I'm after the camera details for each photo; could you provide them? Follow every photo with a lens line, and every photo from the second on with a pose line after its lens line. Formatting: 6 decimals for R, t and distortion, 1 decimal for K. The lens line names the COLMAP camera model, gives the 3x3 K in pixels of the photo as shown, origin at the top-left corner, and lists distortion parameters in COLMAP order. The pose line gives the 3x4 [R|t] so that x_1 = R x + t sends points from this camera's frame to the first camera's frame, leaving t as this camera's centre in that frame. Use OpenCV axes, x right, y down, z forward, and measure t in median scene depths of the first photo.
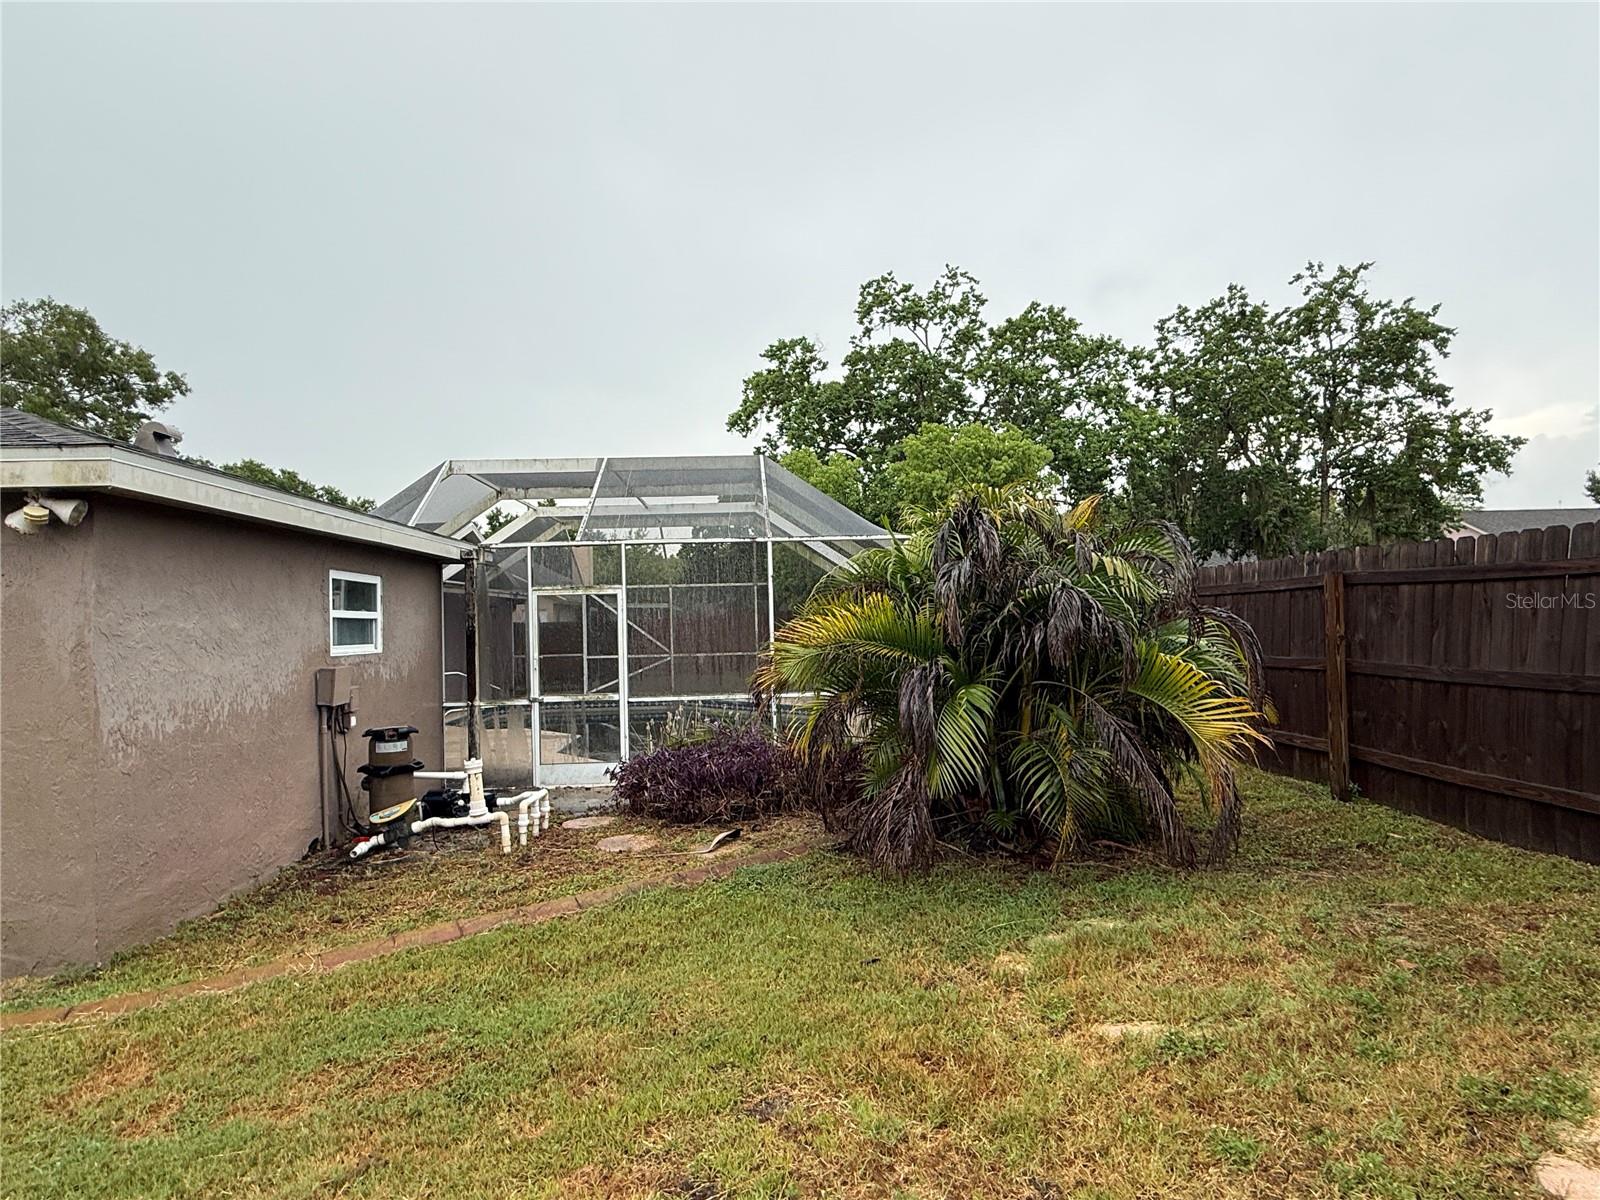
lens RADIAL K [[851.8, 0, 790.3], [0, 851.8, 606.1], [0, 0, 1]] dist [-0.000435, -0.000554]
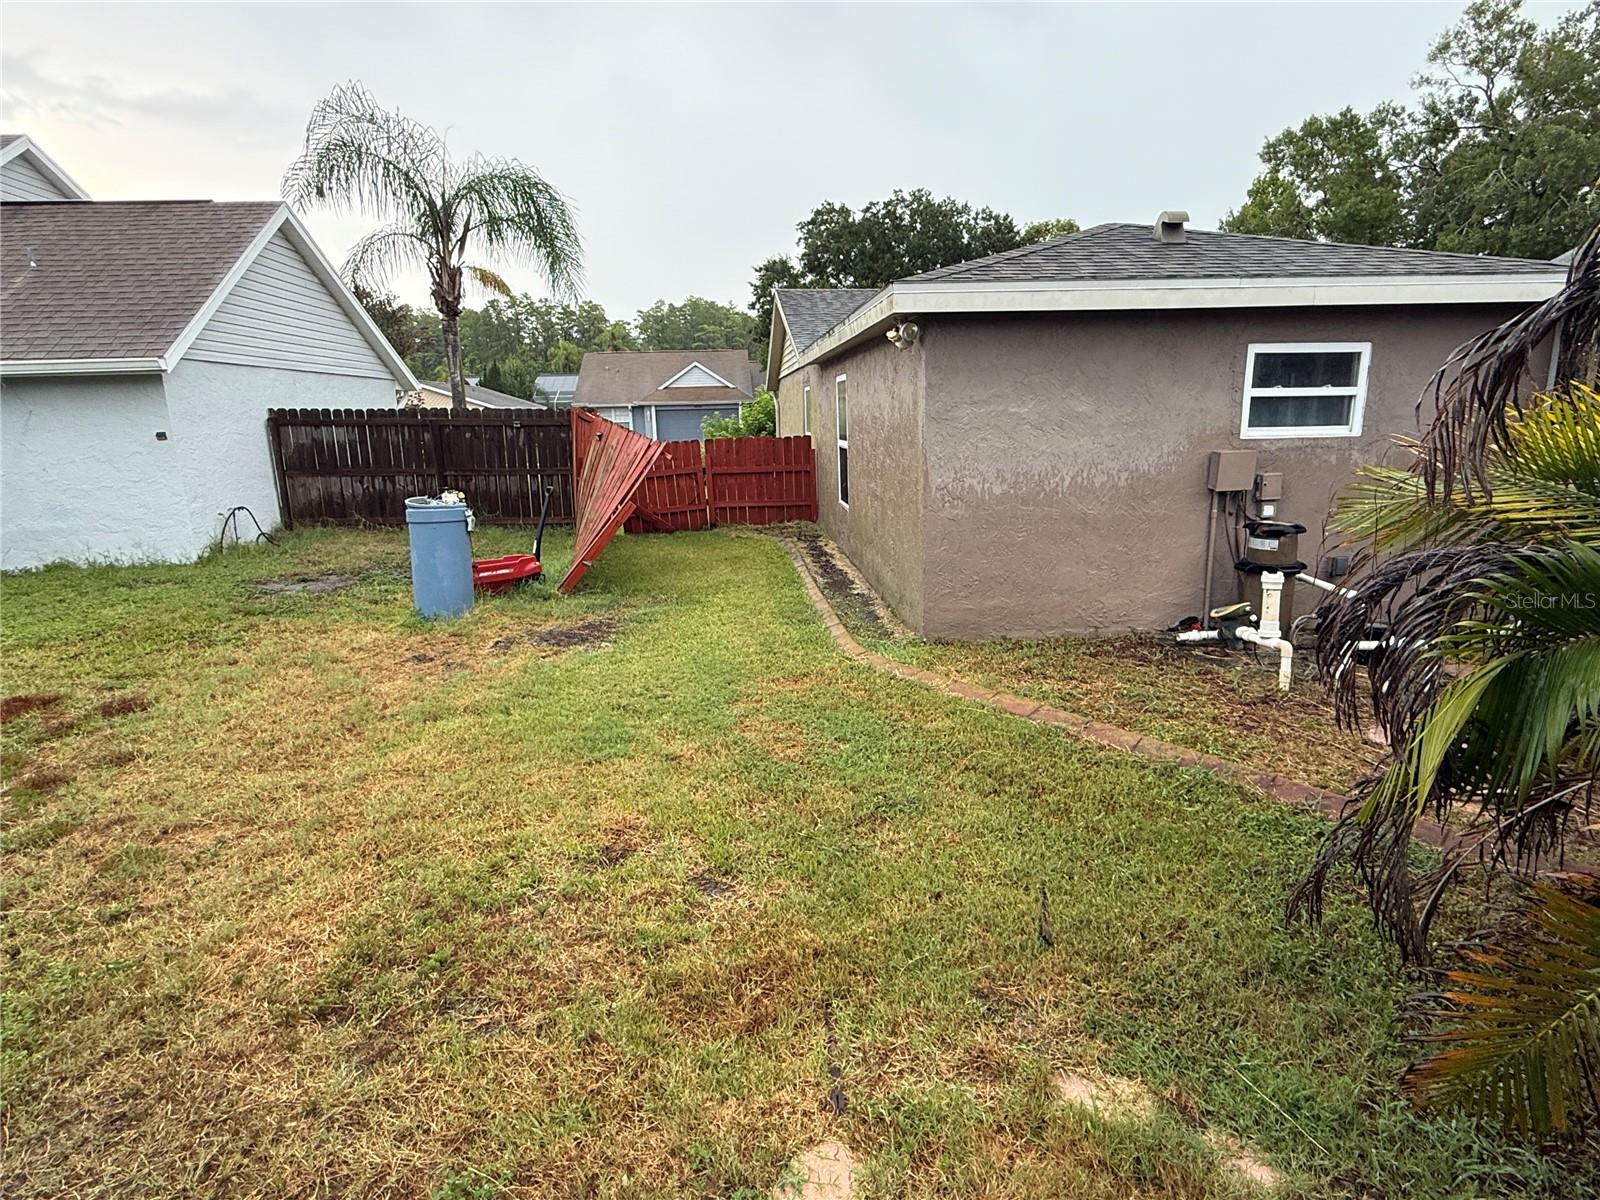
lens RADIAL K [[851.8, 0, 790.3], [0, 851.8, 606.1], [0, 0, 1]] dist [-0.000435, -0.000554]
pose [[0.028913, 0.247728, -0.968398, 0.505212], [0.039622, 0.967758, 0.248748, -0.020765], [0.998796, -0.045561, 0.018165, 0.573063]]
